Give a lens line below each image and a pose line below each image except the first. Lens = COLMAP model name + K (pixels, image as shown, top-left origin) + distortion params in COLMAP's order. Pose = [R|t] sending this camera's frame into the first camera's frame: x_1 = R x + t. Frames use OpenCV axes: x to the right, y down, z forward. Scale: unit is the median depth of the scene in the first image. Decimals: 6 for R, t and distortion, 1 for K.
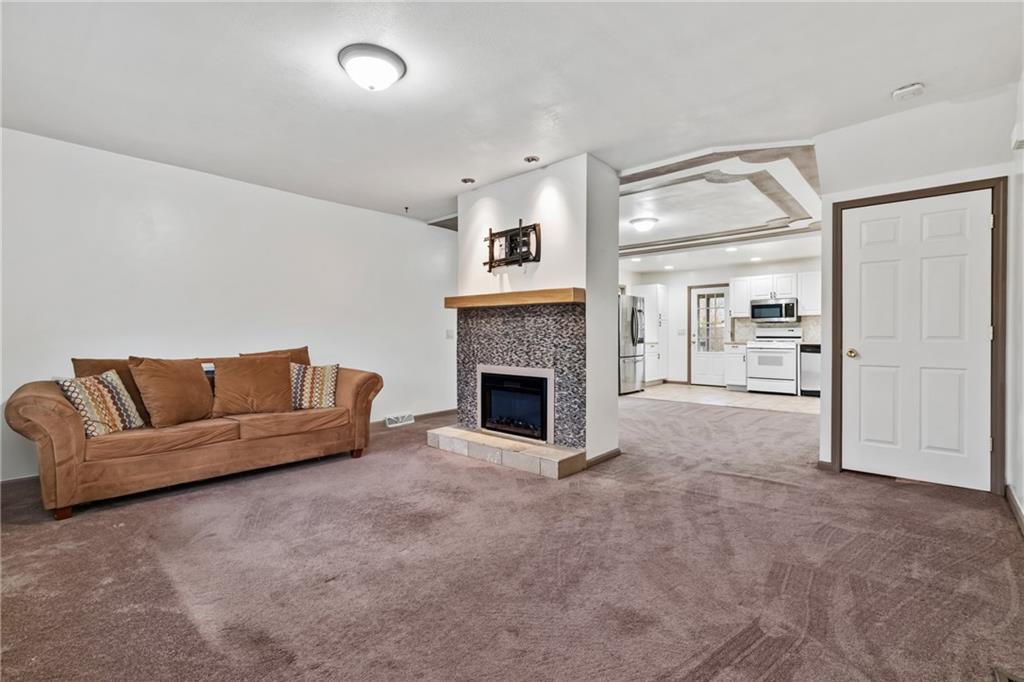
lens RADIAL K [[460.6, 0, 510.4], [0, 460.6, 336.6], [0, 0, 1]] dist [-0.007741, 0.002003]
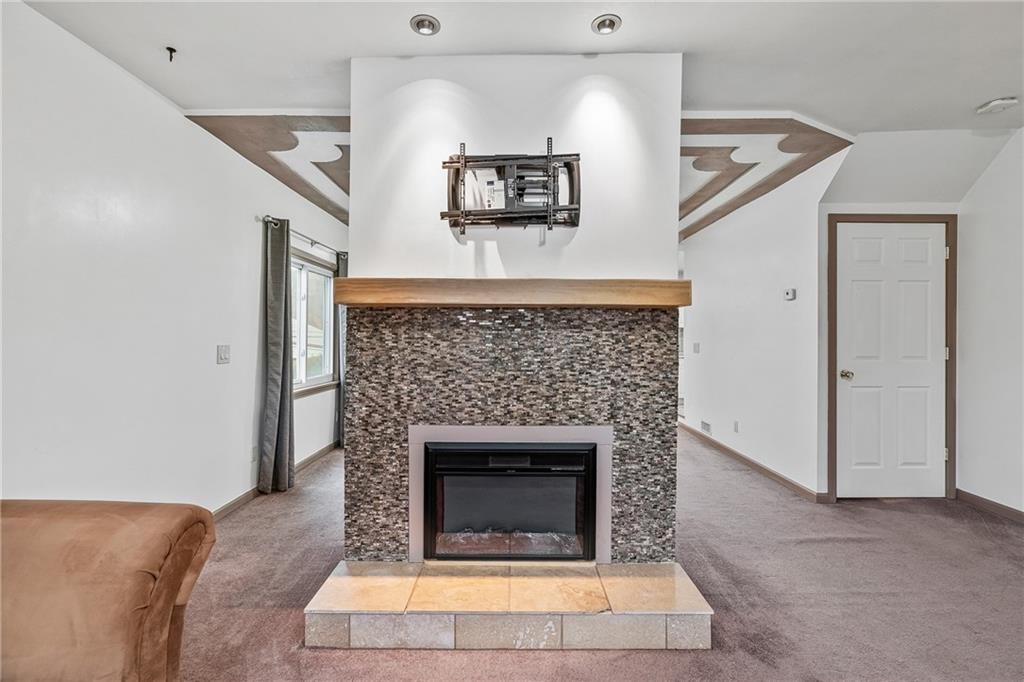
lens RADIAL K [[460.6, 0, 516.7], [0, 460.6, 334.7], [0, 0, 1]] dist [-0.007741, 0.002003]
pose [[0.744572, 0.007375, 0.667502, -0.352876], [0.001691, 0.999915, -0.012934, -0.030932], [-0.667540, 0.010759, 0.744496, 0.660600]]
